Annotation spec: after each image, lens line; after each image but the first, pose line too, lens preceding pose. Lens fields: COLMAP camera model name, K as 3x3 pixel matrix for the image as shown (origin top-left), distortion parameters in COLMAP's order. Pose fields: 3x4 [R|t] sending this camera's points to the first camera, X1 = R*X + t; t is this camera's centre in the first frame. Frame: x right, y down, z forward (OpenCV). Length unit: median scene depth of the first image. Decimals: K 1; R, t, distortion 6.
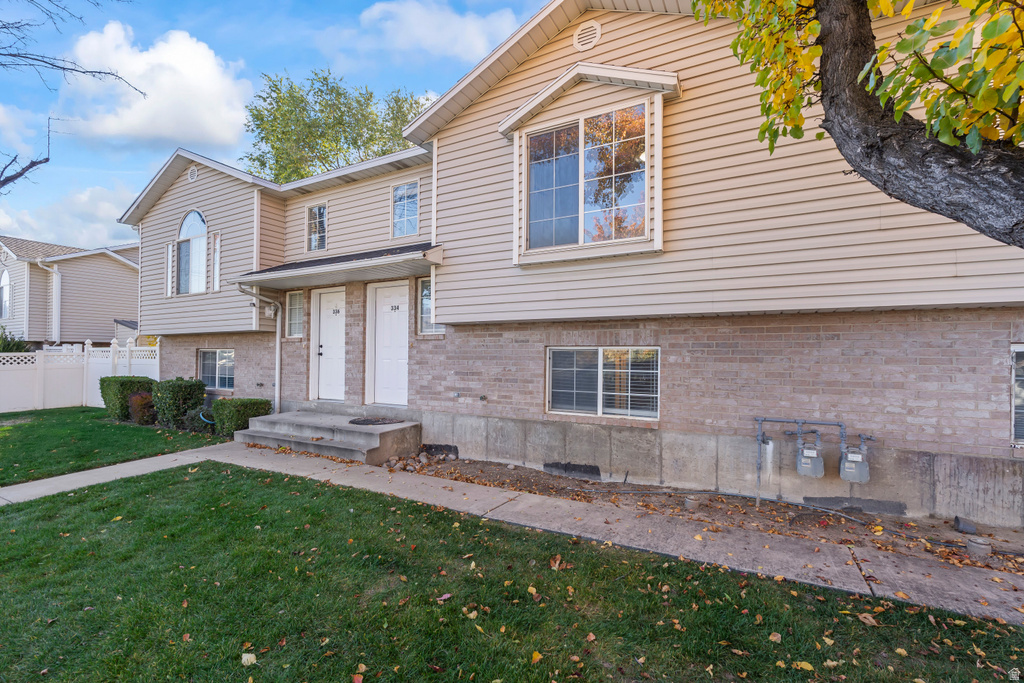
lens RADIAL K [[453.6, 0, 511.7], [0, 453.6, 347.6], [0, 0, 1]] dist [-0.003183, -0.000108]
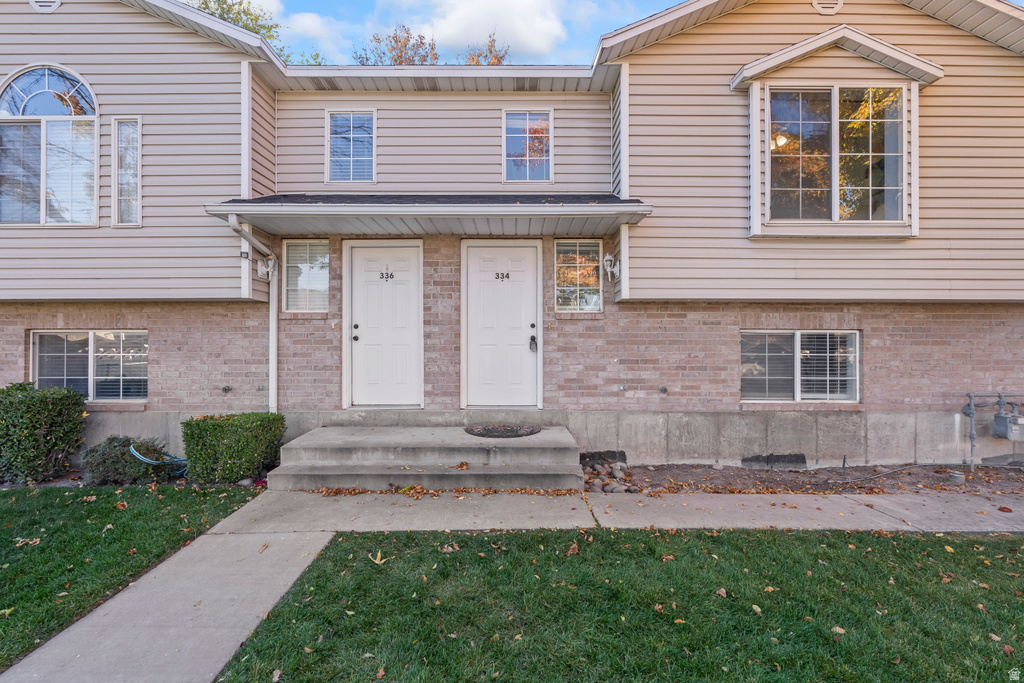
lens RADIAL K [[453.6, 0, 510.7], [0, 453.6, 337.0], [0, 0, 1]] dist [-0.003183, -0.000108]
pose [[0.875249, -0.001280, 0.483671, -0.761638], [-0.006095, 0.999888, 0.013677, 0.002928], [-0.483634, -0.014919, 0.875143, 0.428928]]
